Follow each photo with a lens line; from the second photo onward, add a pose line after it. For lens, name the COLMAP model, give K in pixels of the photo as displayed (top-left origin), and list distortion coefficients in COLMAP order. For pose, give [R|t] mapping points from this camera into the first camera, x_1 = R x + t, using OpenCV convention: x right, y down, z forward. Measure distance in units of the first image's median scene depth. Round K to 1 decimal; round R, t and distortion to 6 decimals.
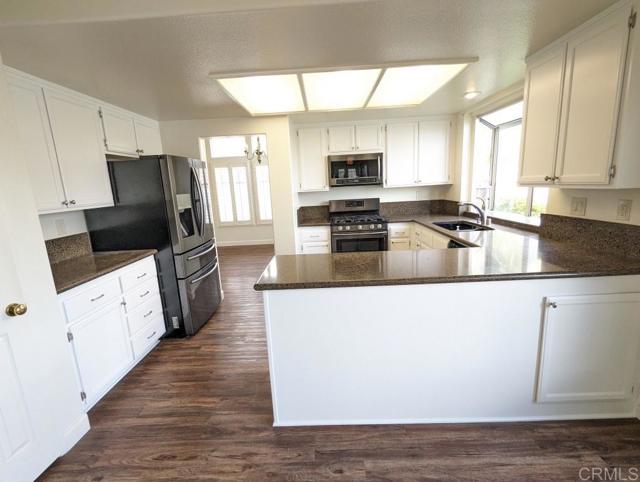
lens RADIAL K [[301.1, 0, 318.9], [0, 301.1, 243.5], [0, 0, 1]] dist [0.000640, 0.000179]
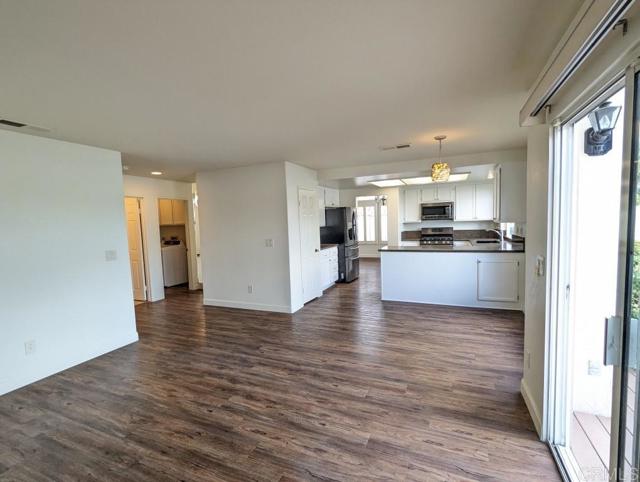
lens RADIAL K [[301.1, 0, 318.9], [0, 301.1, 243.5], [0, 0, 1]] dist [0.000640, 0.000179]
pose [[0.920855, 0.047570, -0.386992, 0.202929], [-0.086944, 0.992591, -0.084875, 0.181752], [0.380087, 0.111805, 0.918168, -1.012694]]
